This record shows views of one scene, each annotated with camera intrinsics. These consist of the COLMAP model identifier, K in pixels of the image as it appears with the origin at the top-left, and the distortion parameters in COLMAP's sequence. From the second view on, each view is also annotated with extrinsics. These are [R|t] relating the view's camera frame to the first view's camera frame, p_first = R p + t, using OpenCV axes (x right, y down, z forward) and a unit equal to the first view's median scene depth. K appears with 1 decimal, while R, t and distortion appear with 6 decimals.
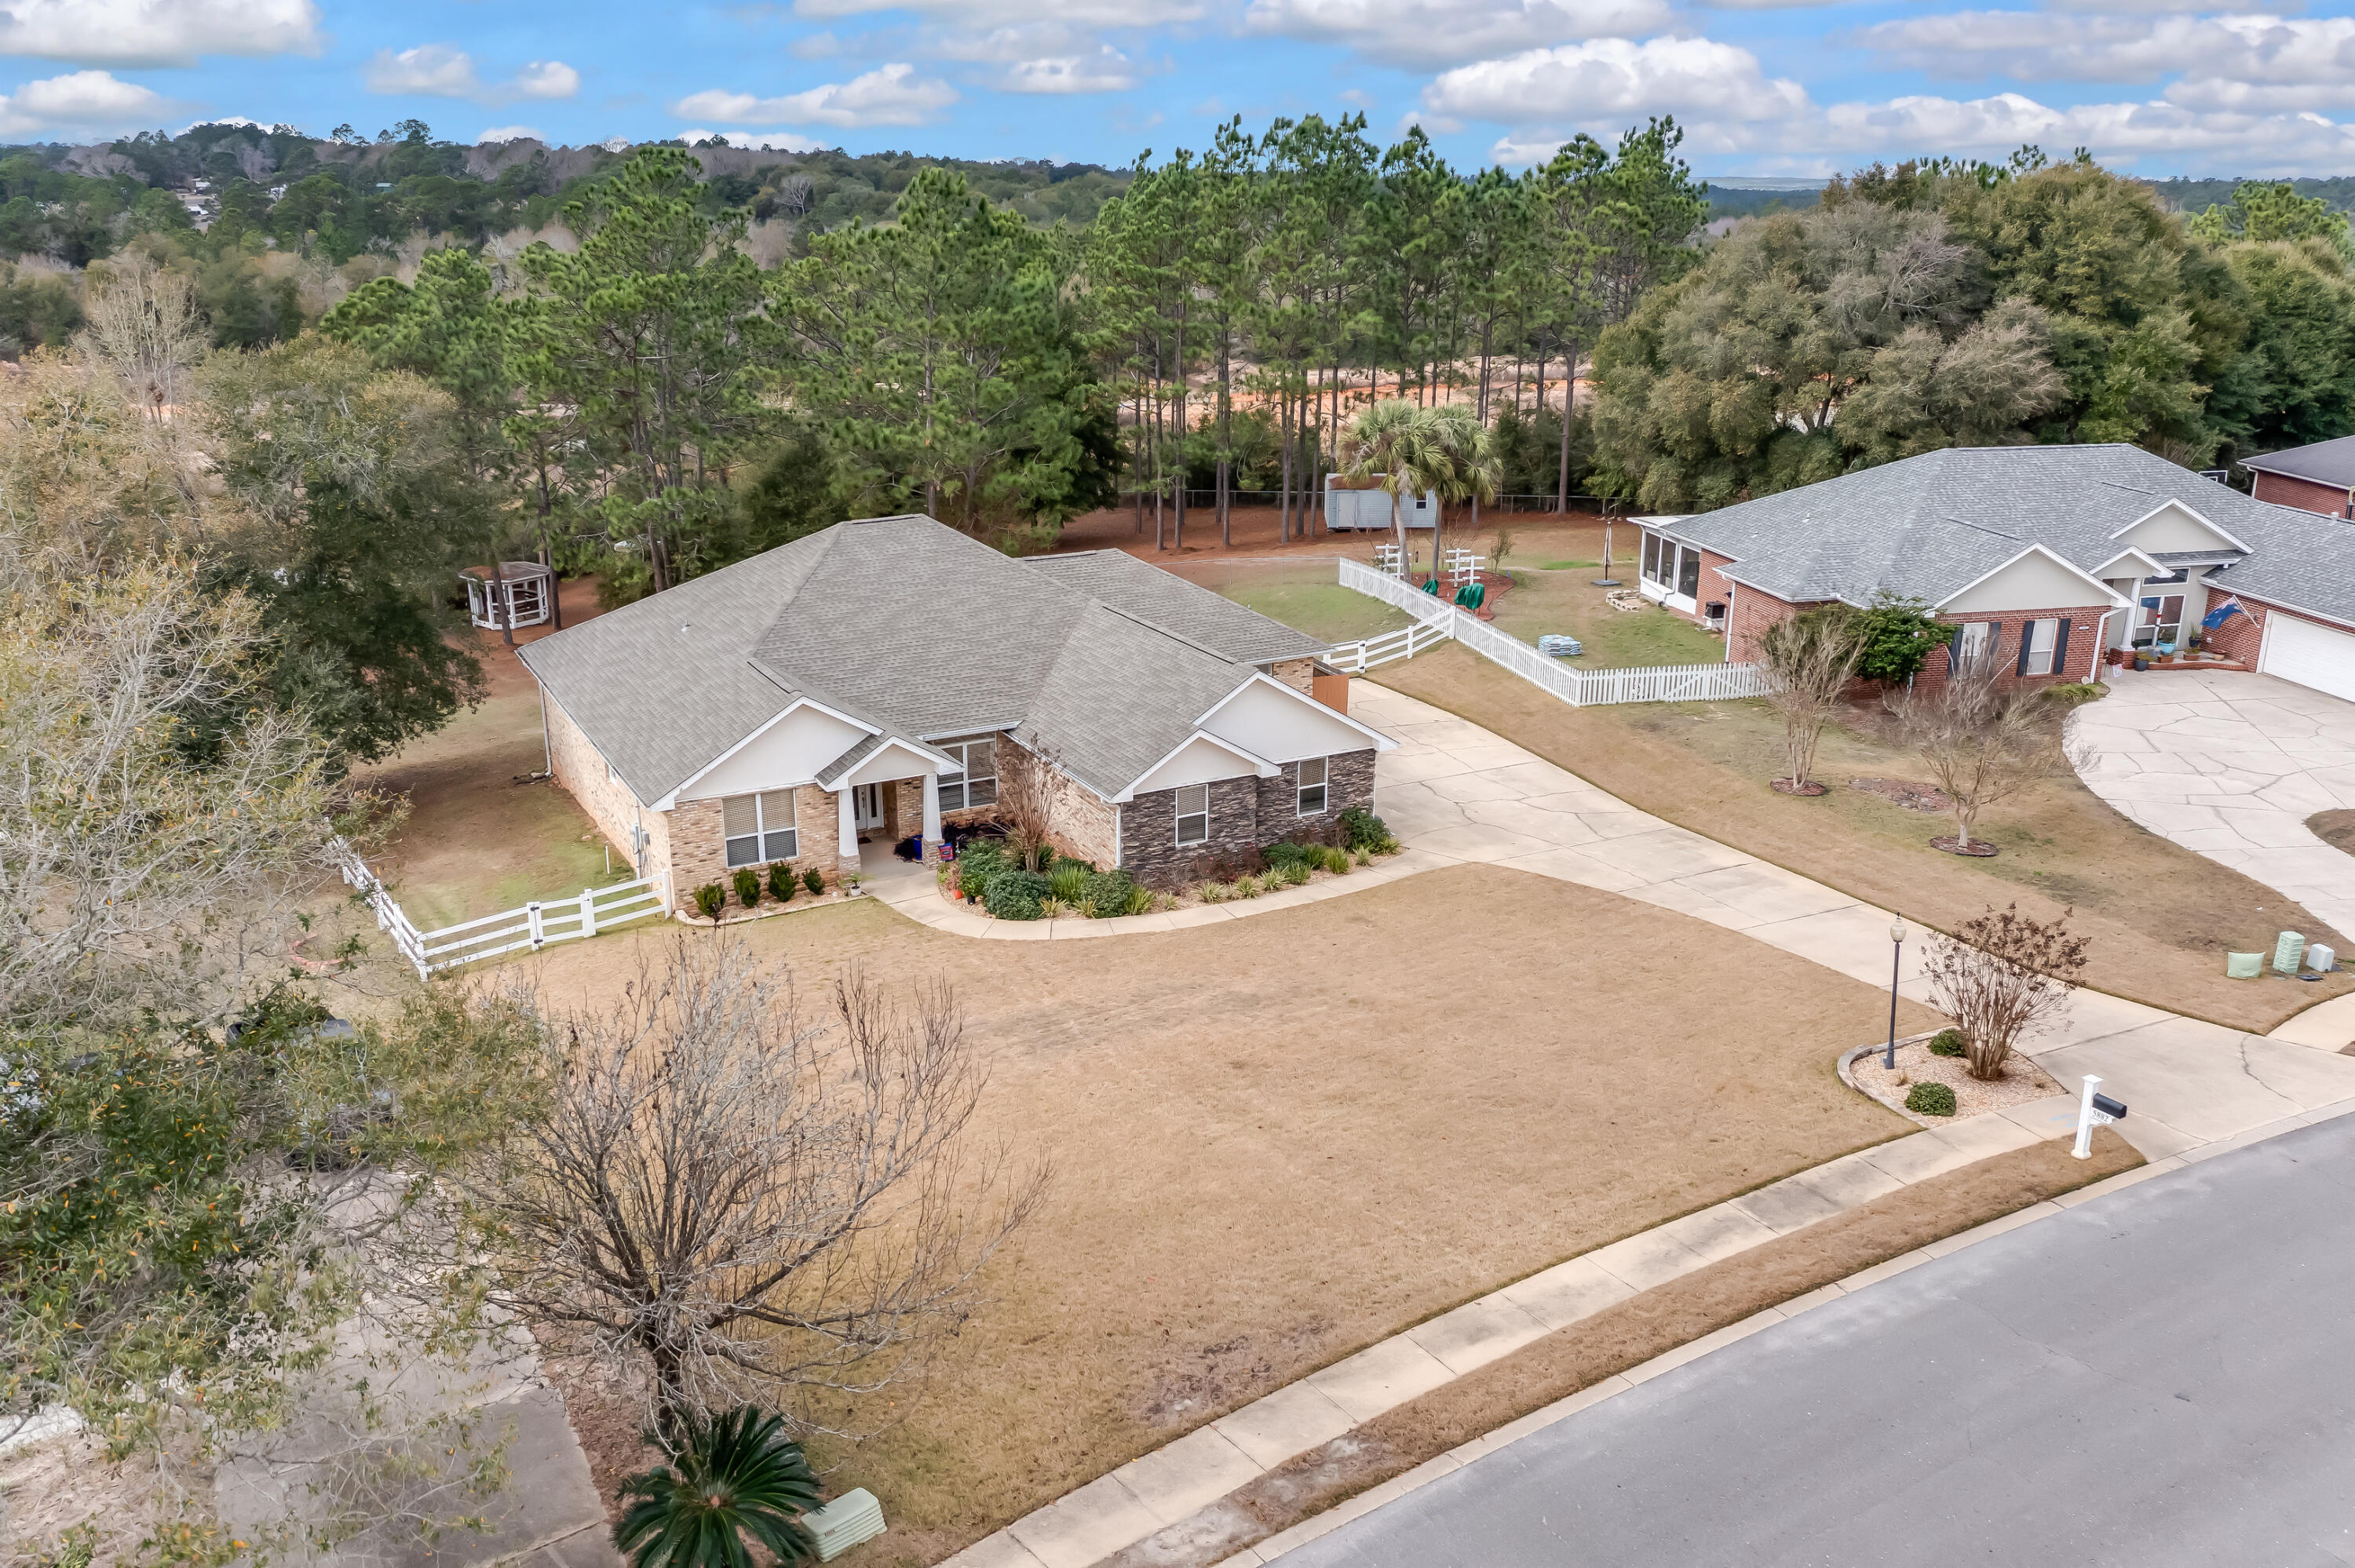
lens RADIAL K [[1824.4, 0, 1185.2], [0, 1824.4, 888.7], [0, 0, 1]] dist [-0.008305, 0.005295]
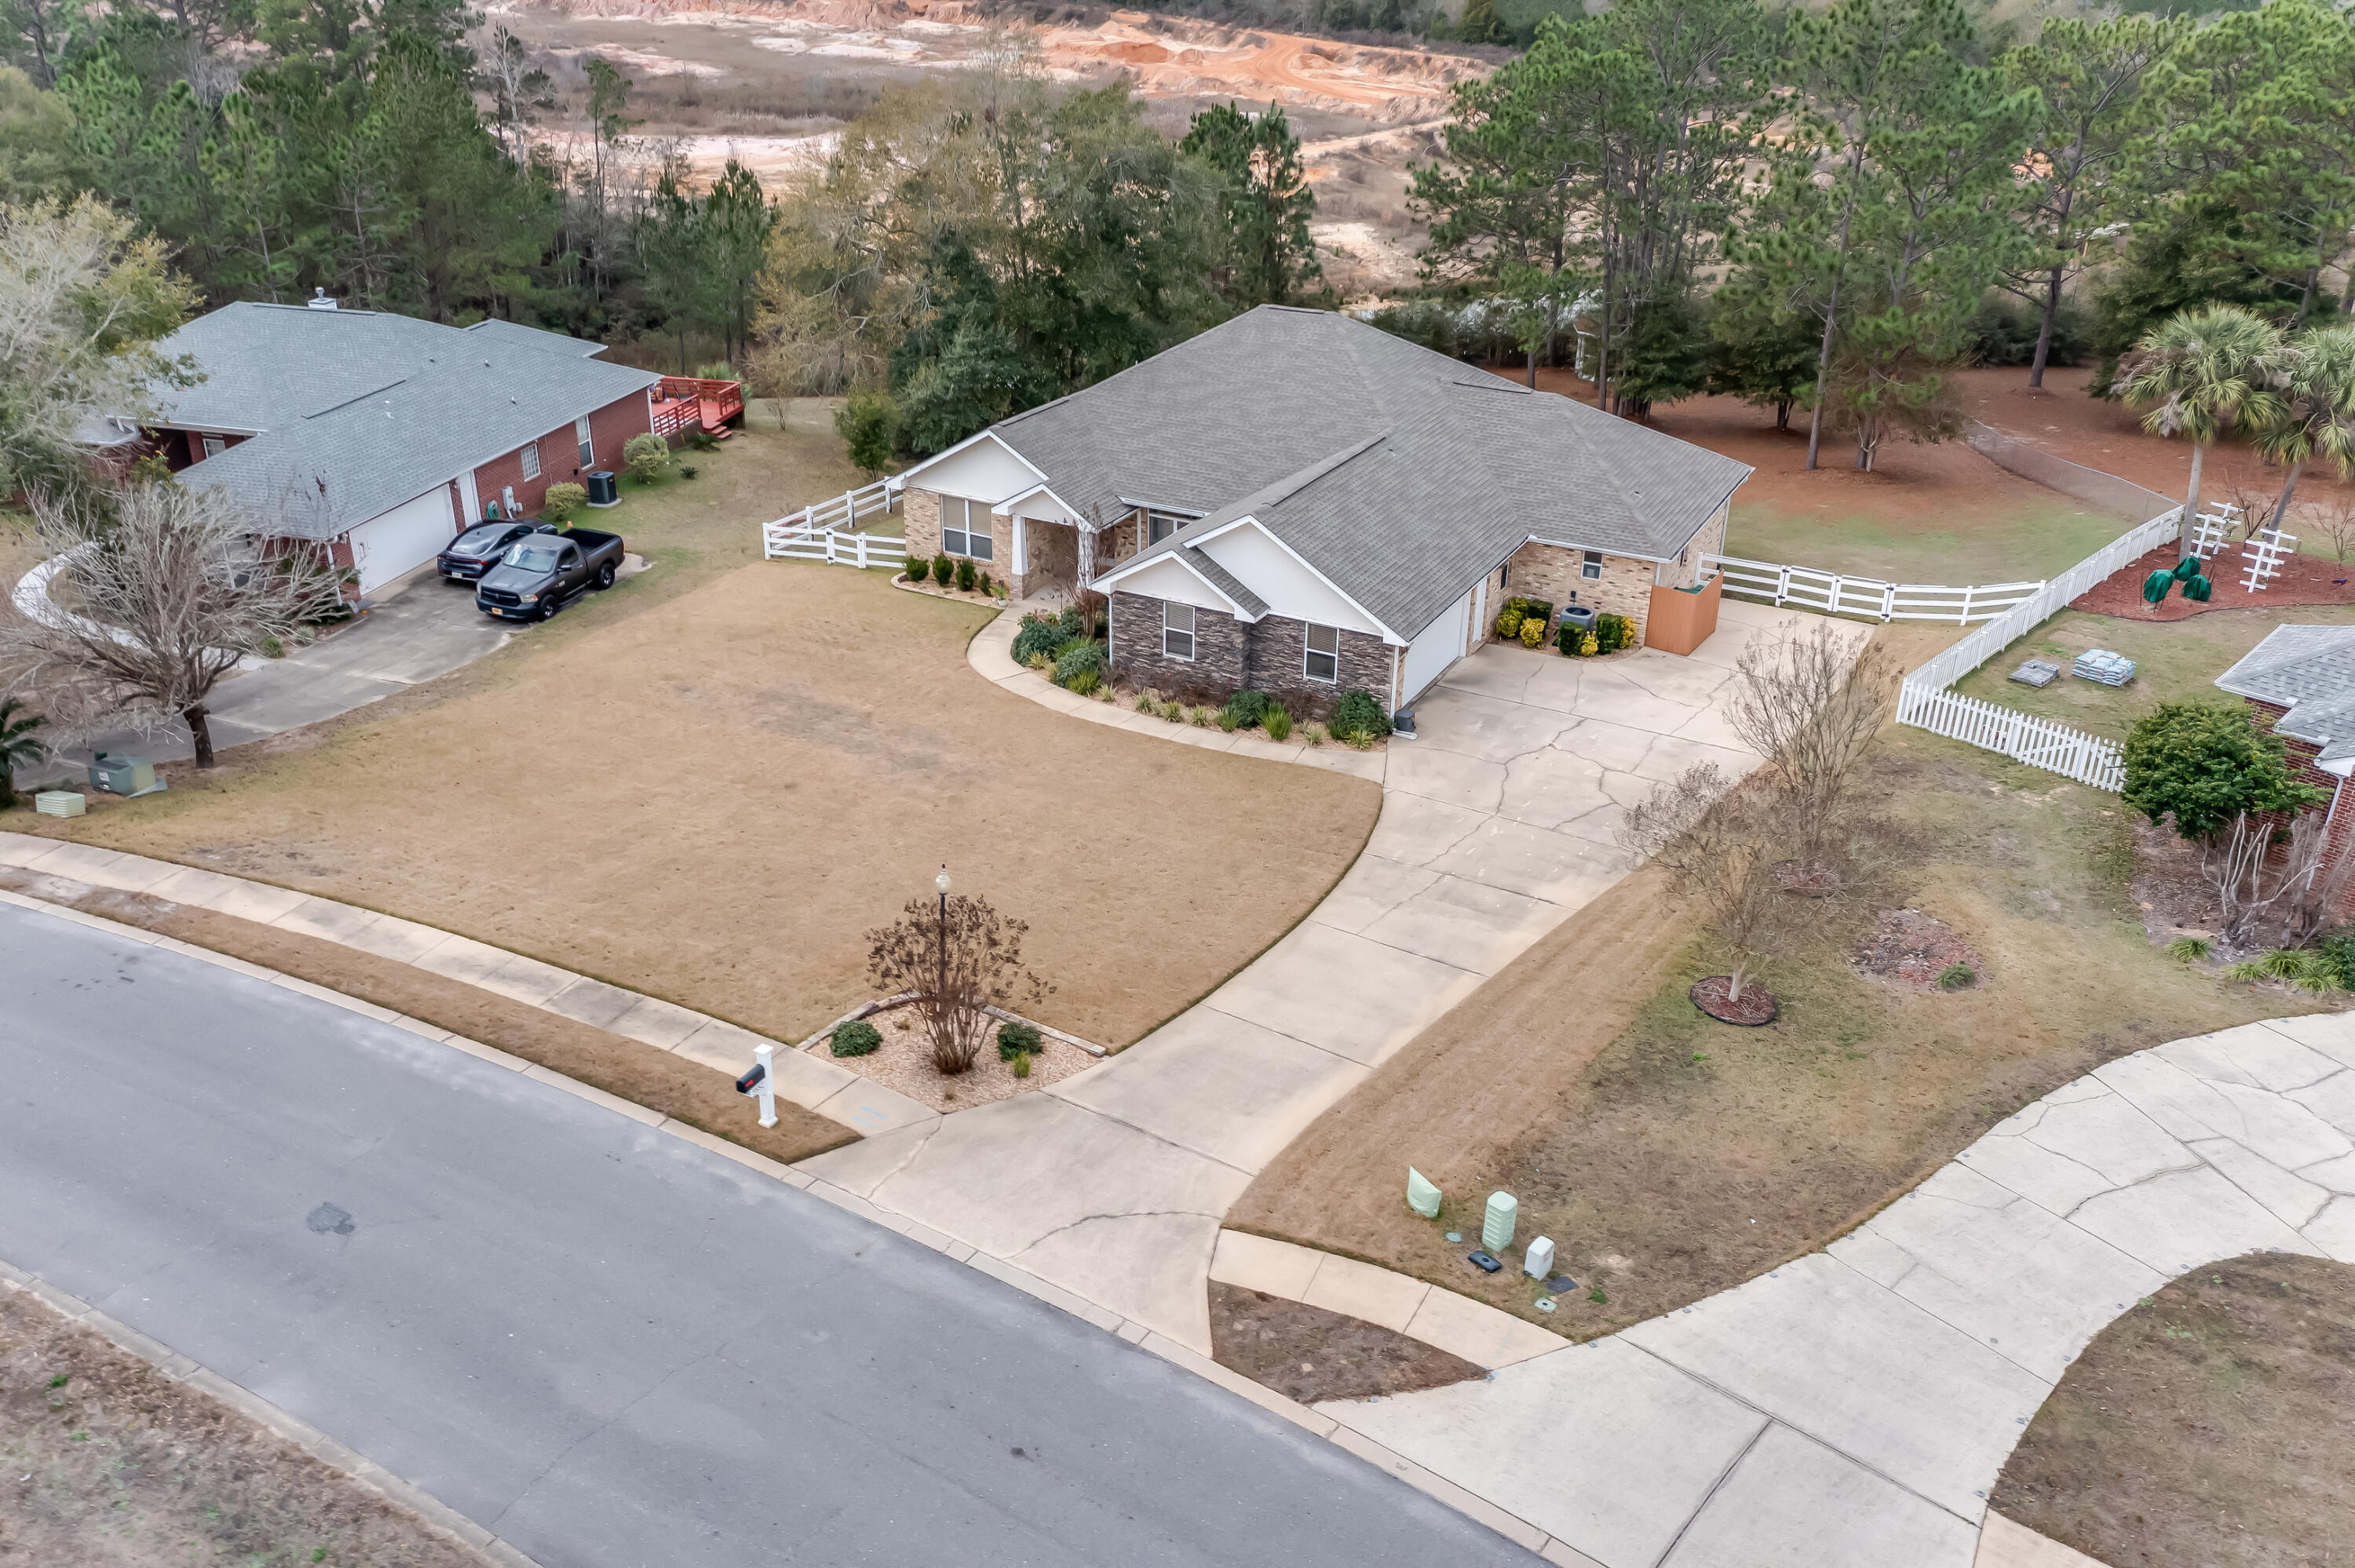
lens RADIAL K [[1824.4, 0, 1185.2], [0, 1824.4, 888.7], [0, 0, 1]] dist [-0.008305, 0.005295]
pose [[0.536685, 0.415389, -0.734453, 0.866993], [-0.317859, 0.905835, 0.280051, -0.208363], [0.781623, 0.083153, 0.618183, 0.388554]]
